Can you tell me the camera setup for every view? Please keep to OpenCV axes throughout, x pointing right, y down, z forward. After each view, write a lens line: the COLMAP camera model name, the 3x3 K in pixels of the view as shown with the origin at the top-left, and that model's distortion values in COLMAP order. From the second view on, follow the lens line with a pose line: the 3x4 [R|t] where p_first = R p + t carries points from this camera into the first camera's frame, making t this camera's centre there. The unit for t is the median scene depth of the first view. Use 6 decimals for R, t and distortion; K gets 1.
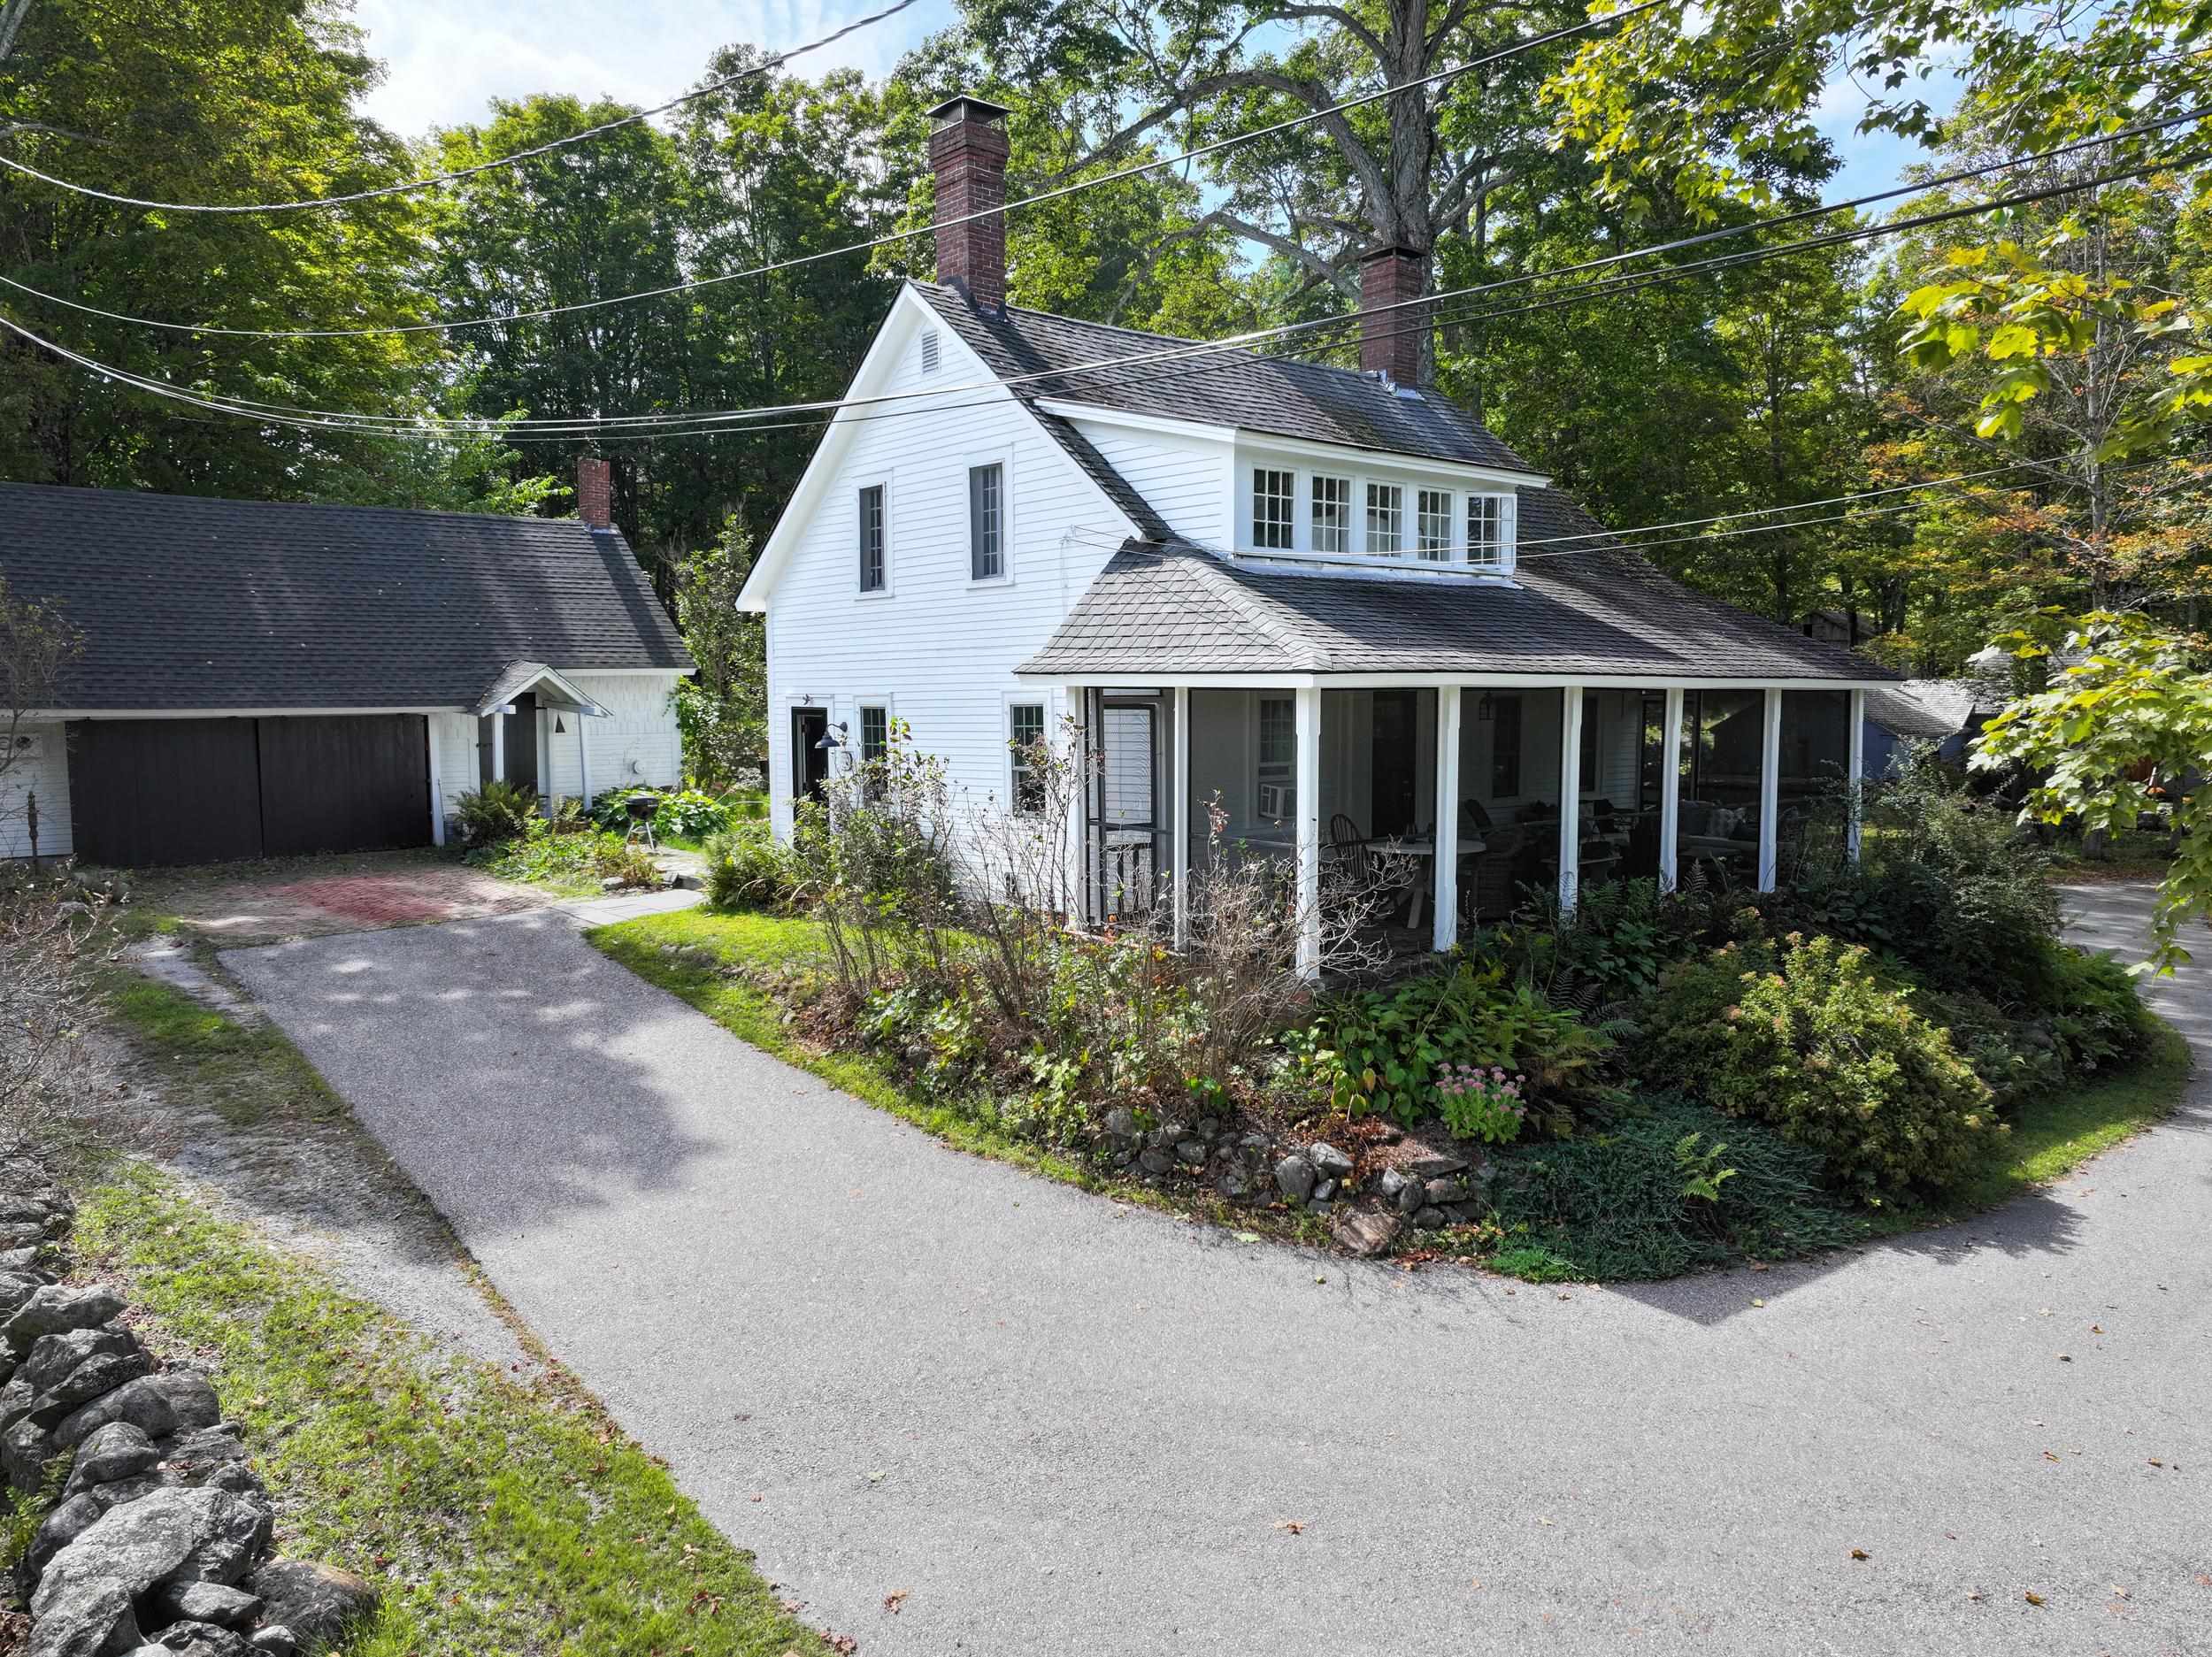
lens RADIAL K [[1565.5, 0, 1127.0], [0, 1565.5, 822.3], [0, 0, 1]] dist [-0.005081, 0.019008]
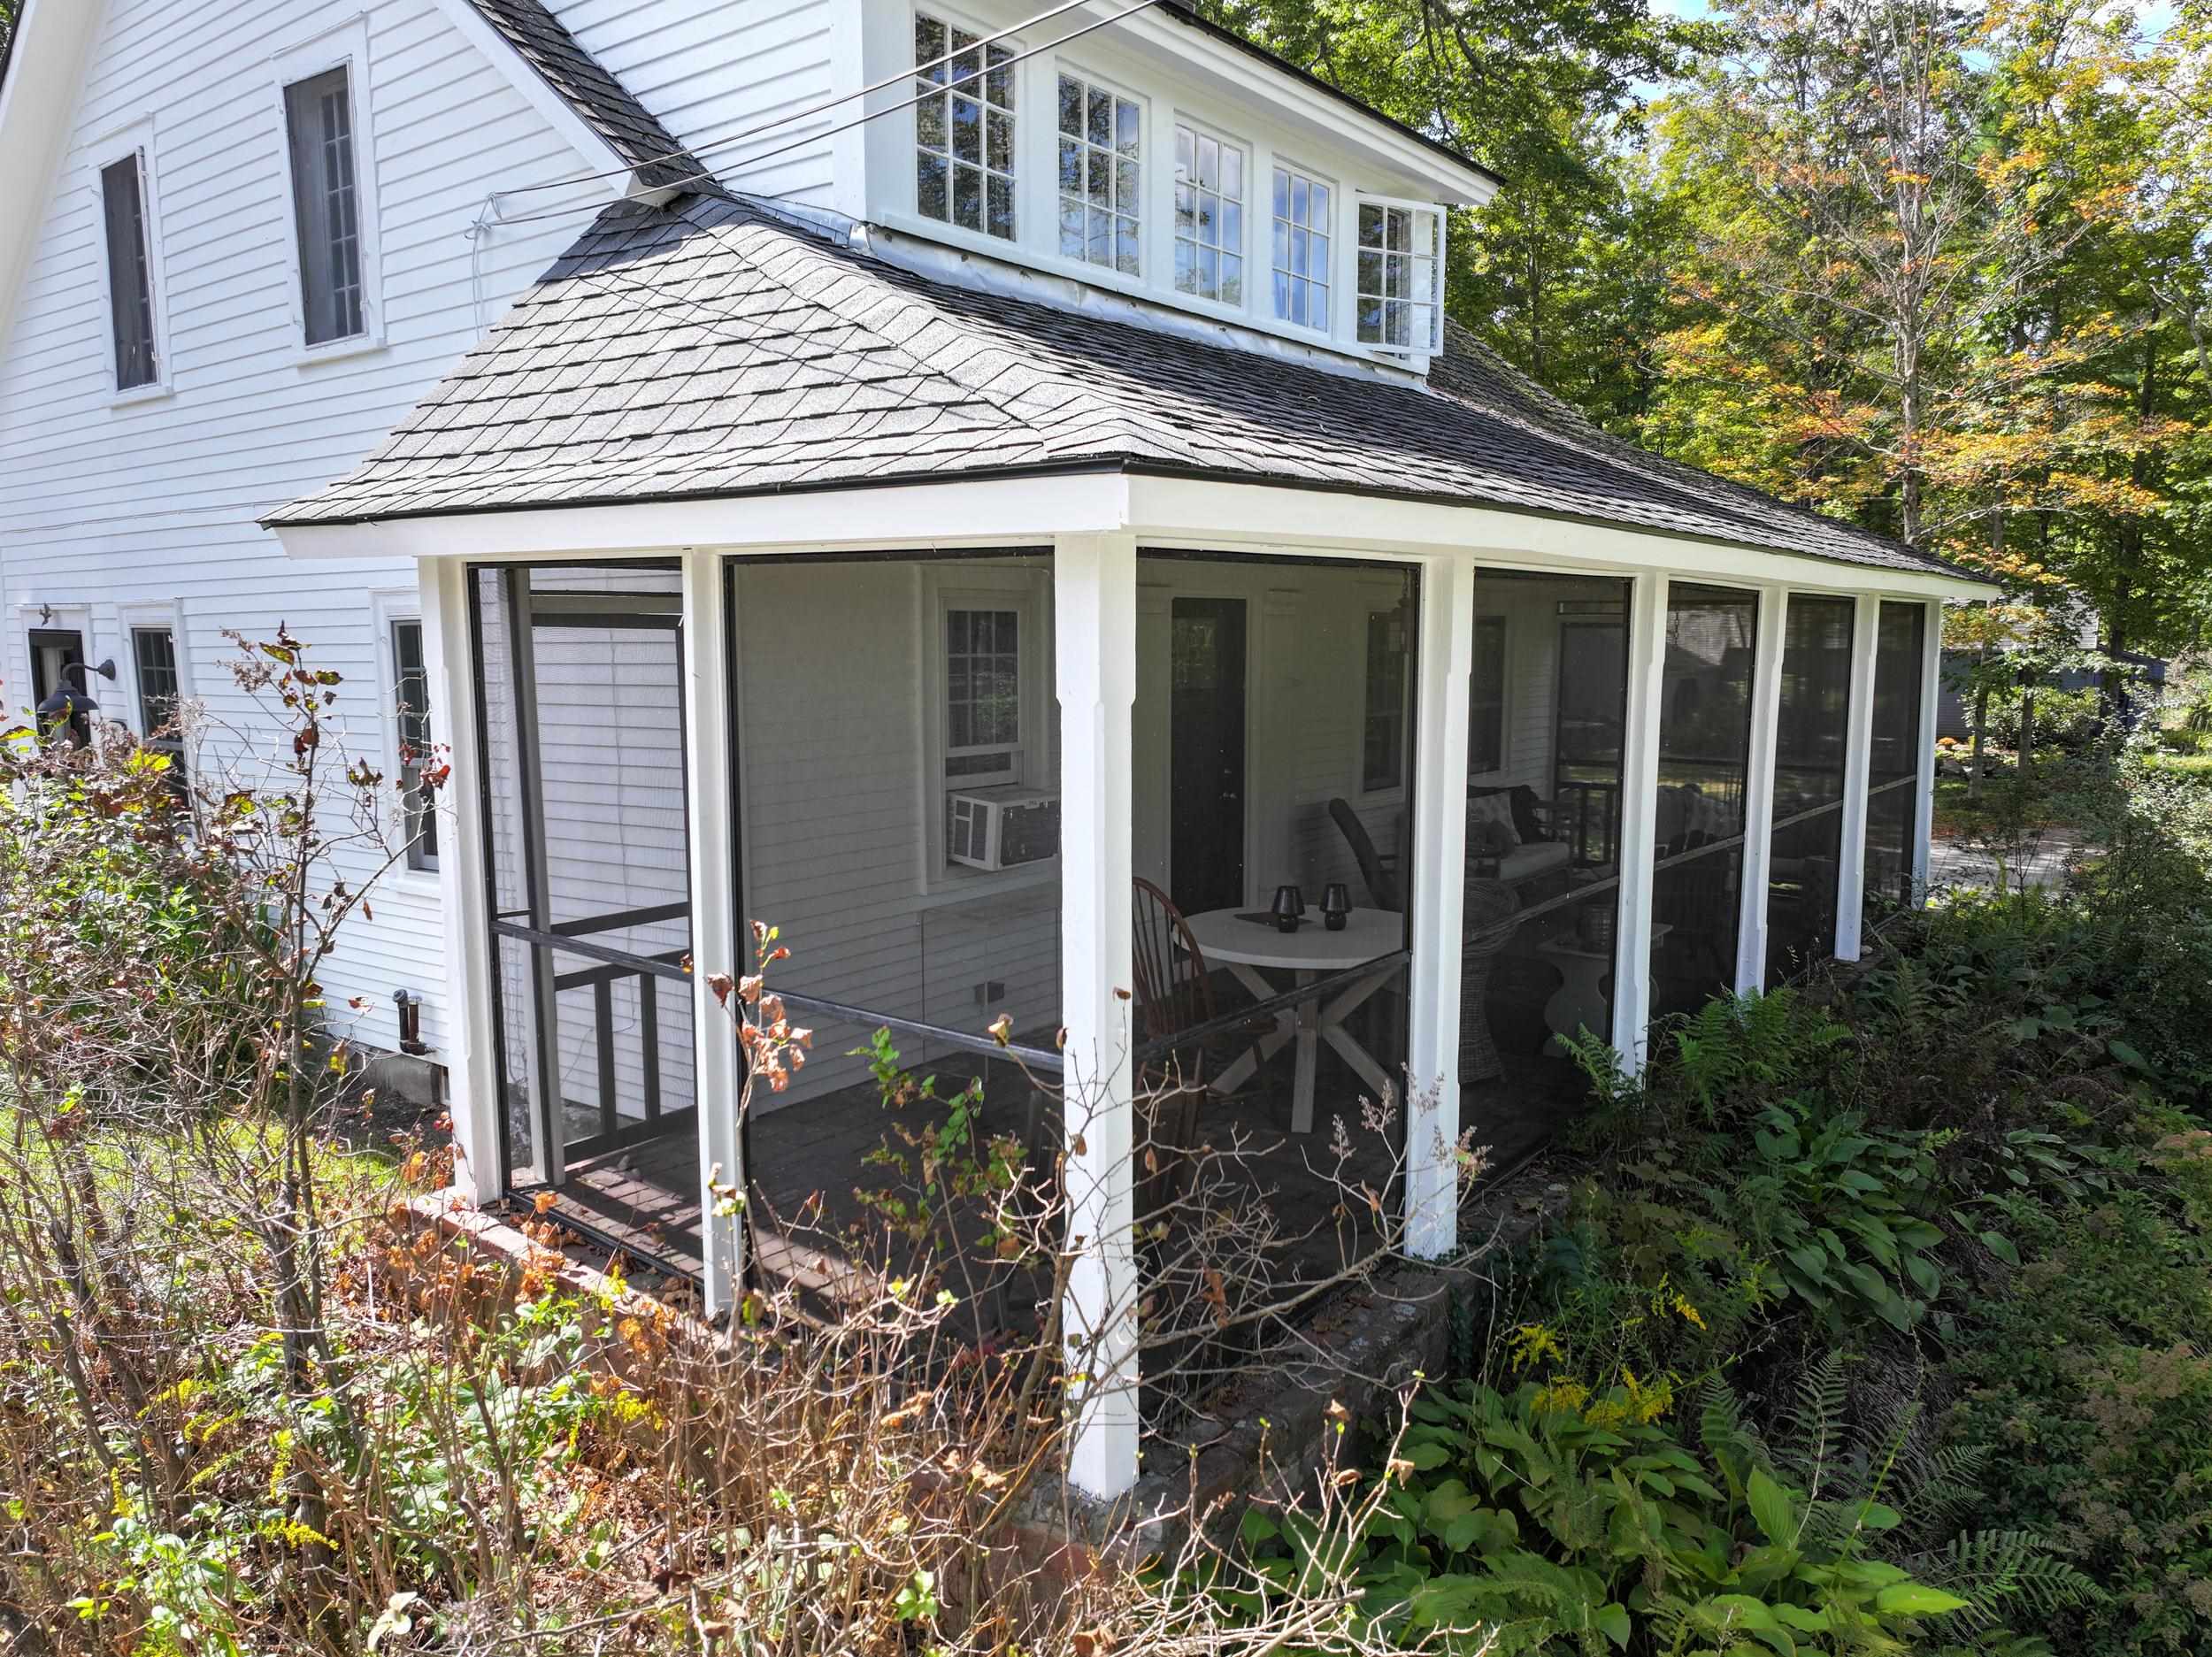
lens RADIAL K [[1535.6, 0, 1115.7], [0, 1535.6, 826.2], [0, 0, 1]] dist [-0.009037, 0.024663]
pose [[0.982723, -0.020524, 0.183941, 0.048547], [0.012272, 0.998871, 0.045888, -0.033868], [-0.184675, -0.042838, 0.981866, 0.528216]]
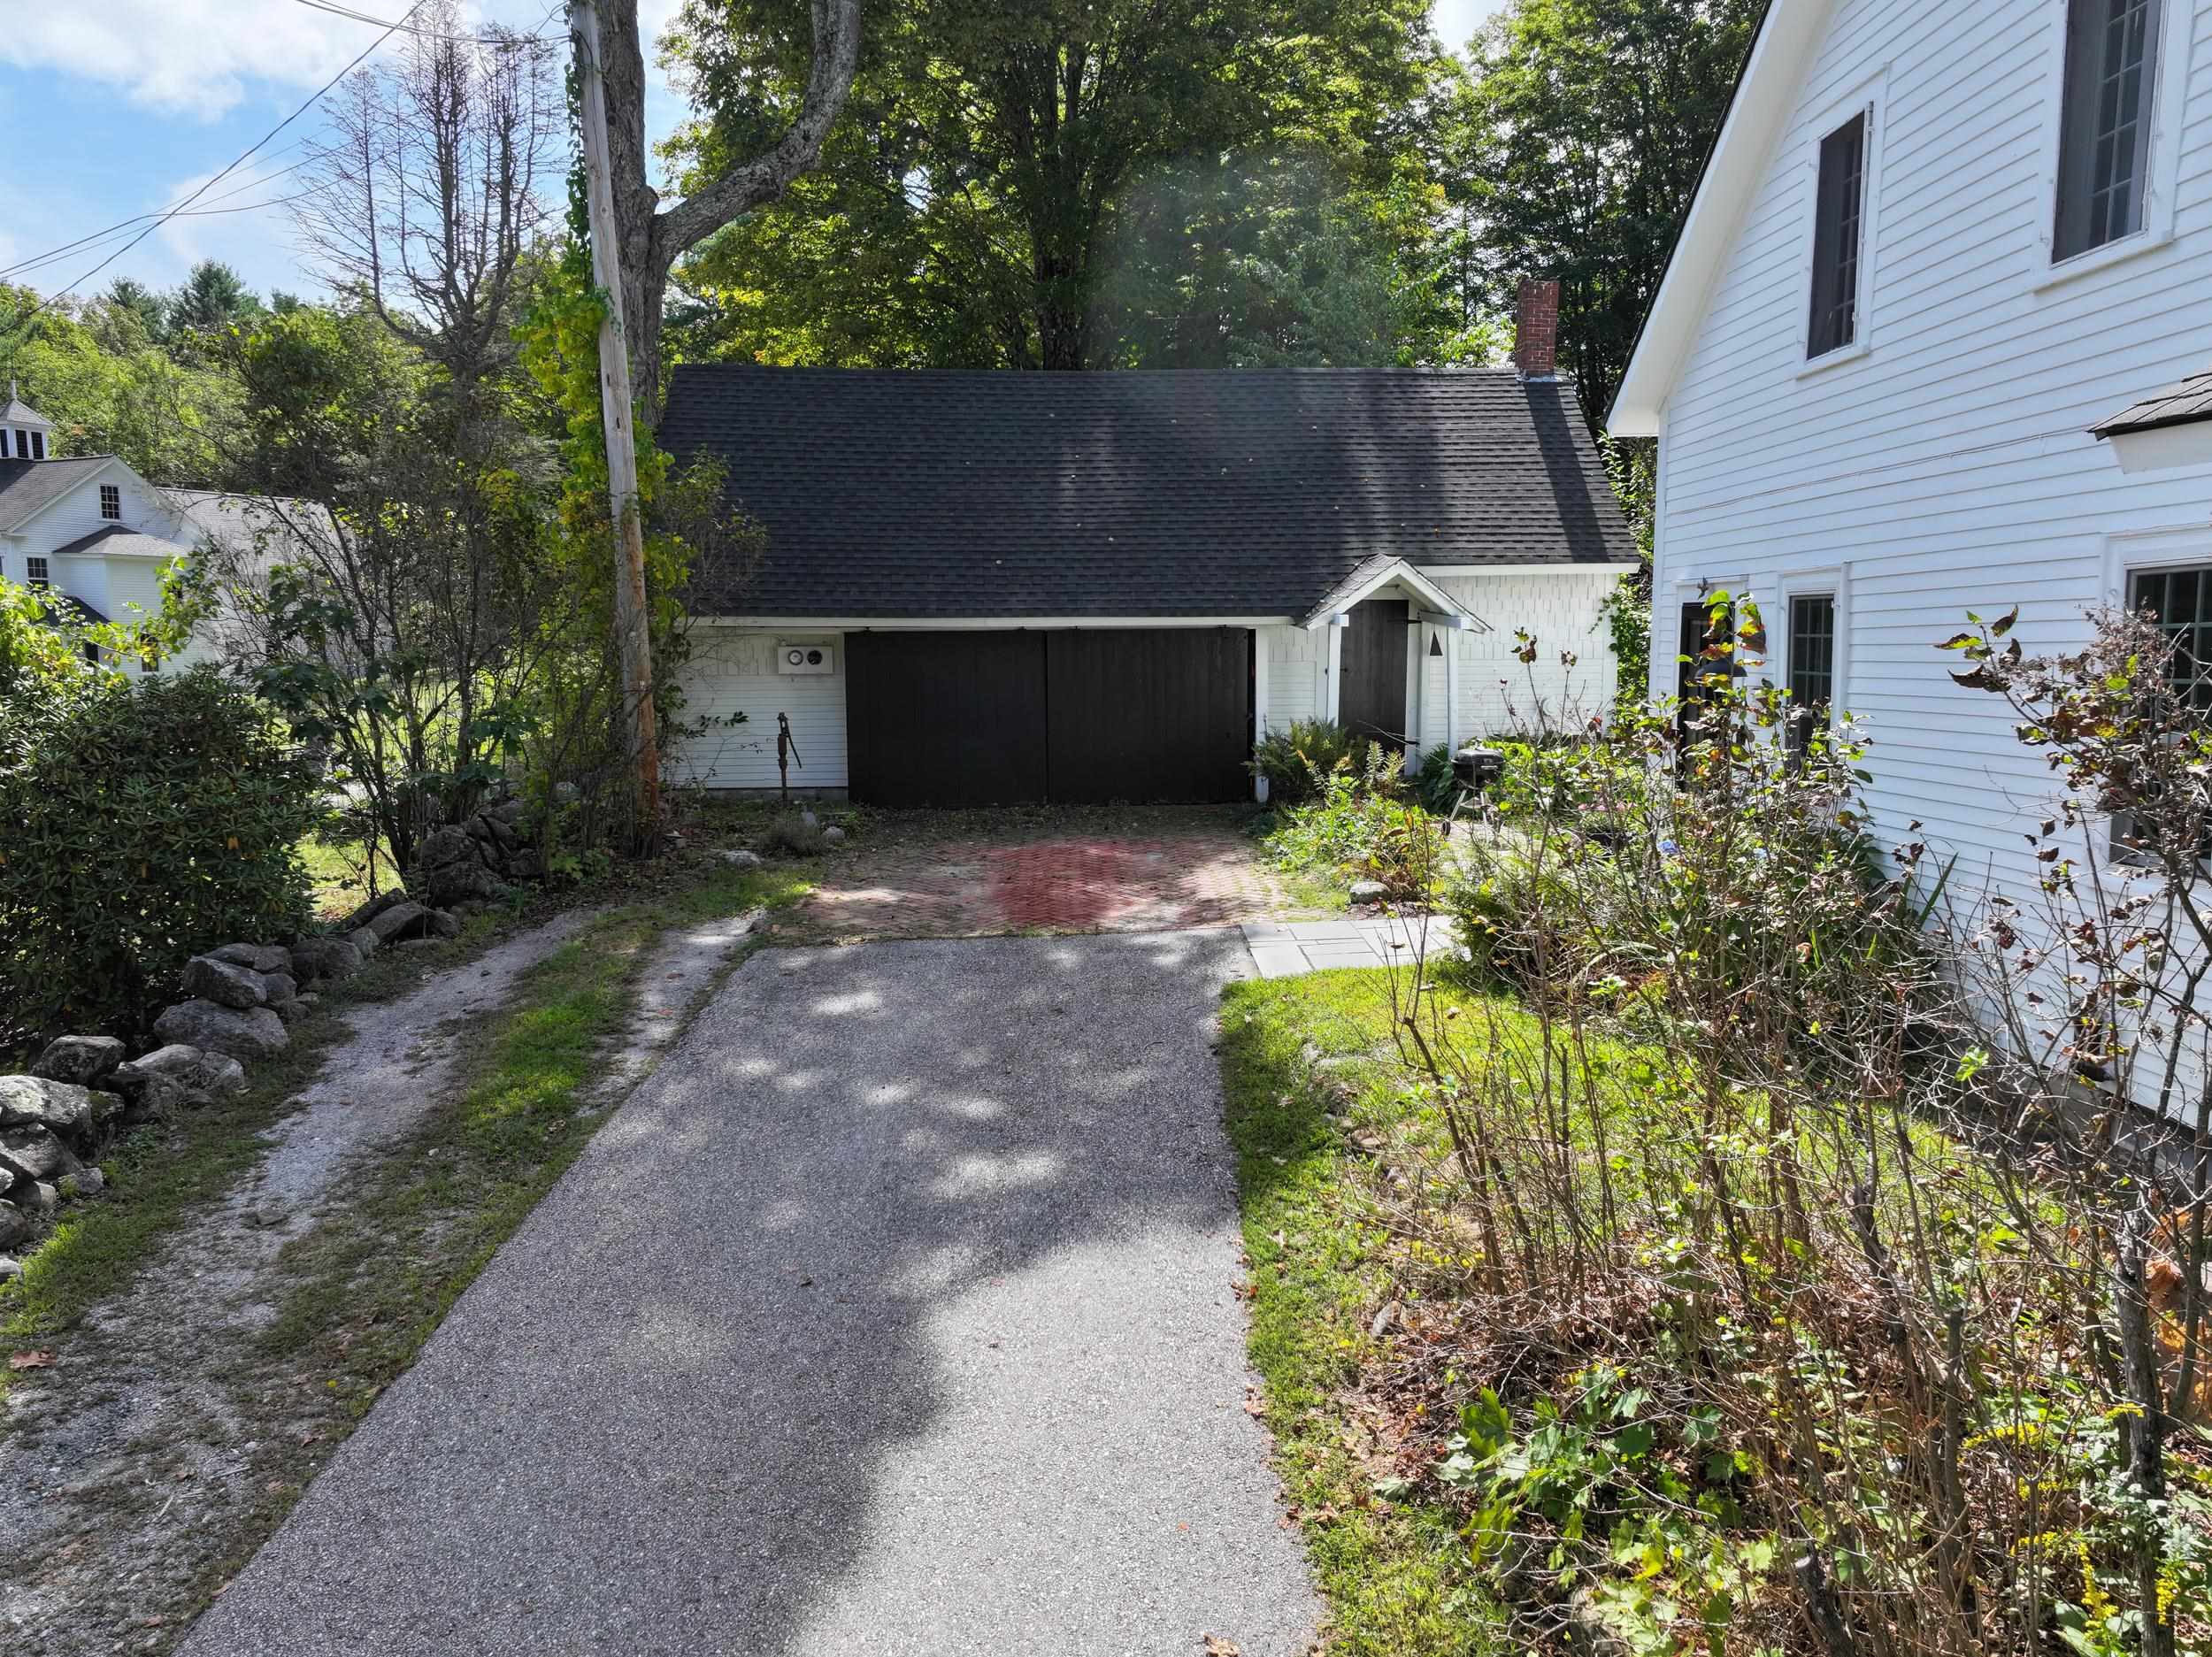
lens RADIAL K [[1535.6, 0, 1115.7], [0, 1535.6, 826.2], [0, 0, 1]] dist [-0.009037, 0.024663]
pose [[0.759990, 0.079733, -0.645025, -0.015494], [-0.051686, 0.996718, 0.062308, -0.023102], [0.647876, -0.014015, 0.761617, 0.555575]]
